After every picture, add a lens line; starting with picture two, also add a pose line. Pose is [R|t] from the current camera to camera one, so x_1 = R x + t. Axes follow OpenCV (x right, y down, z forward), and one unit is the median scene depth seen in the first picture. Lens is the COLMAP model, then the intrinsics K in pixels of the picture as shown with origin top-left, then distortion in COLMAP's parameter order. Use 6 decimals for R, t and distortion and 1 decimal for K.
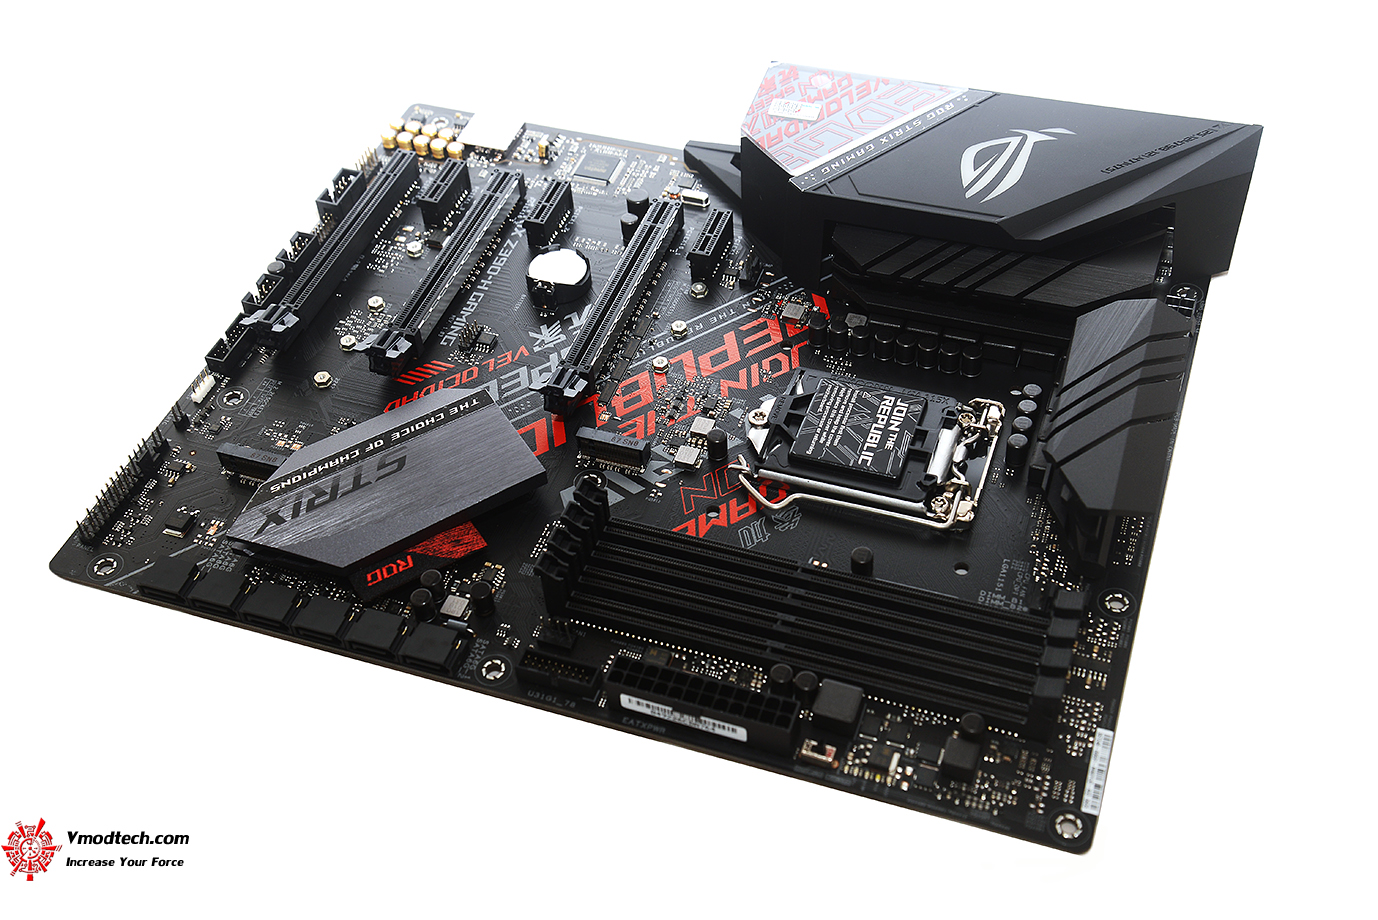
lens RADIAL K [[1586.4, 0, 689.0], [0, 1586.4, 460.0], [0, 0, 1]] dist [0.104402, 0.015834]
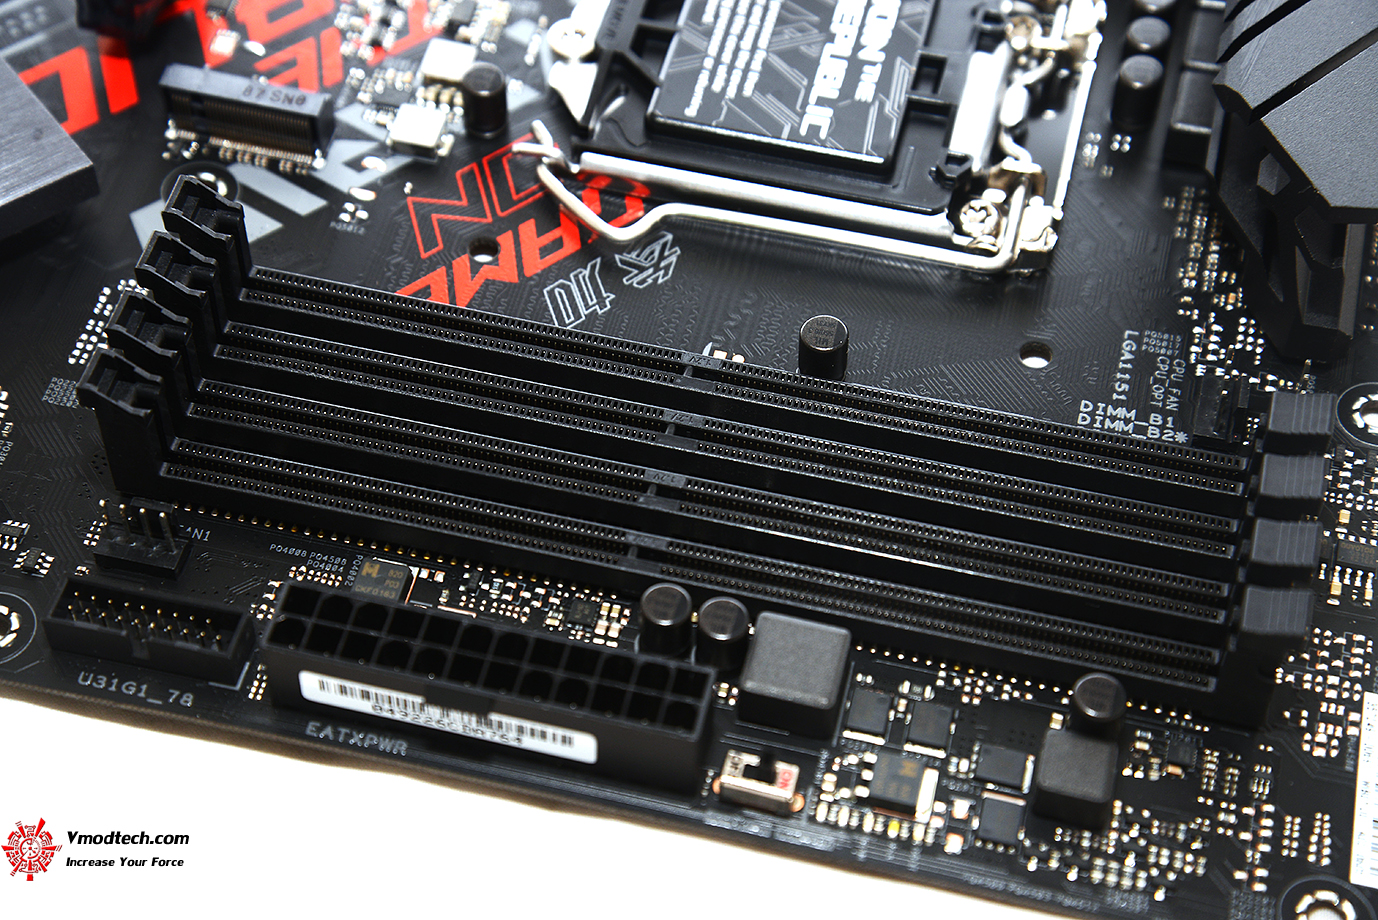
lens RADIAL K [[2593.9, 0, 683.1], [0, 2593.9, 465.8], [0, 0, 1]] dist [0.263825, 0.260577]
pose [[0.991844, -0.041215, 0.120613, -0.020127], [0.028476, 0.994012, 0.105499, 0.016709], [-0.124239, -0.101204, 0.987078, 0.251160]]
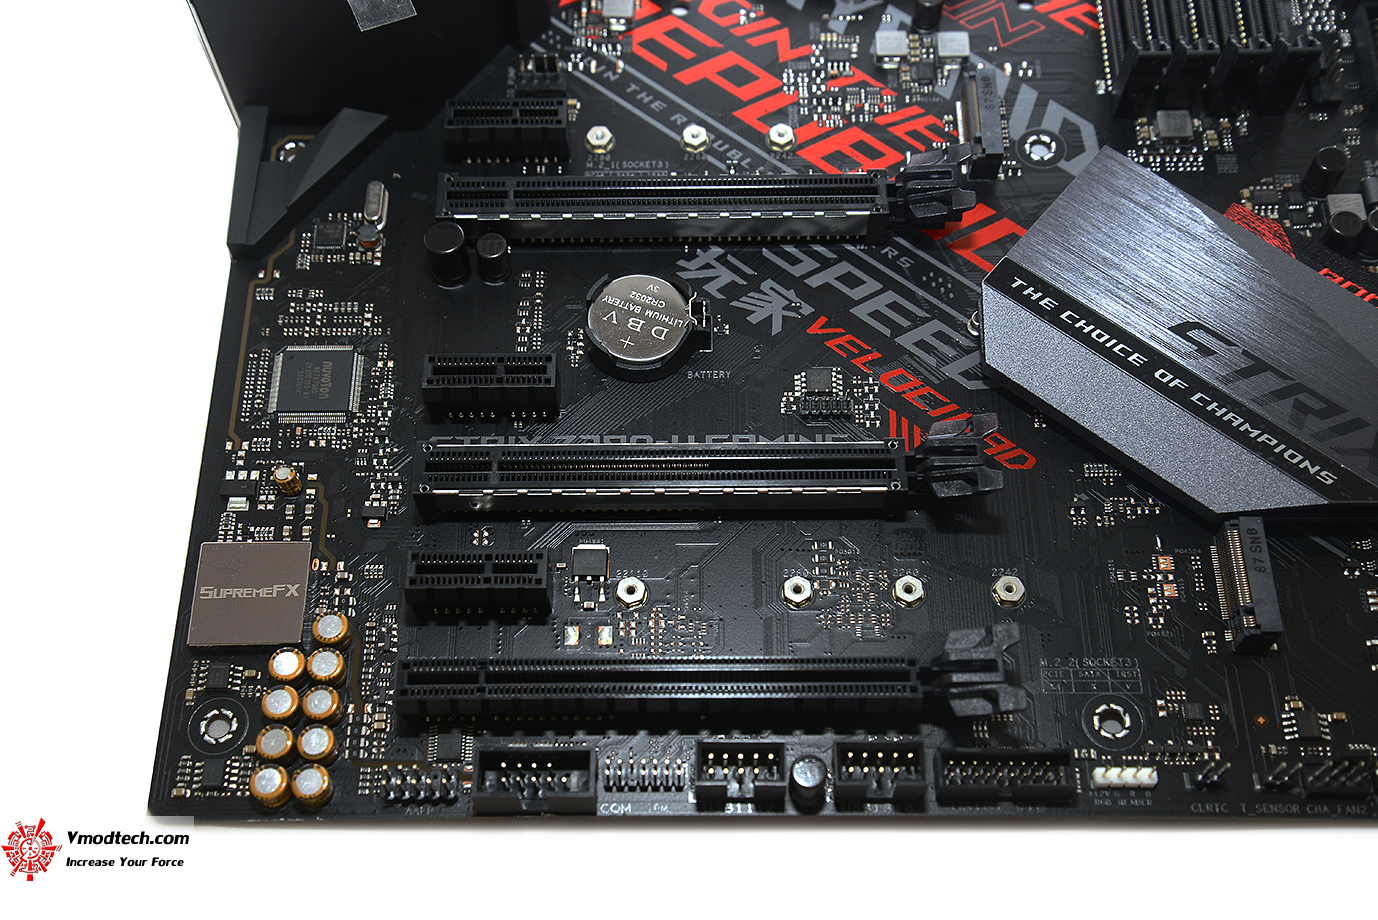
lens RADIAL K [[1682.4, 0, 678.4], [0, 1682.4, 462.7], [0, 0, 1]] dist [0.108871, 0.023679]
pose [[-0.329573, -0.806597, 0.490696, -0.475330], [0.720486, 0.121014, 0.682829, -0.576758], [-0.610149, 0.578582, 0.541259, 0.780655]]
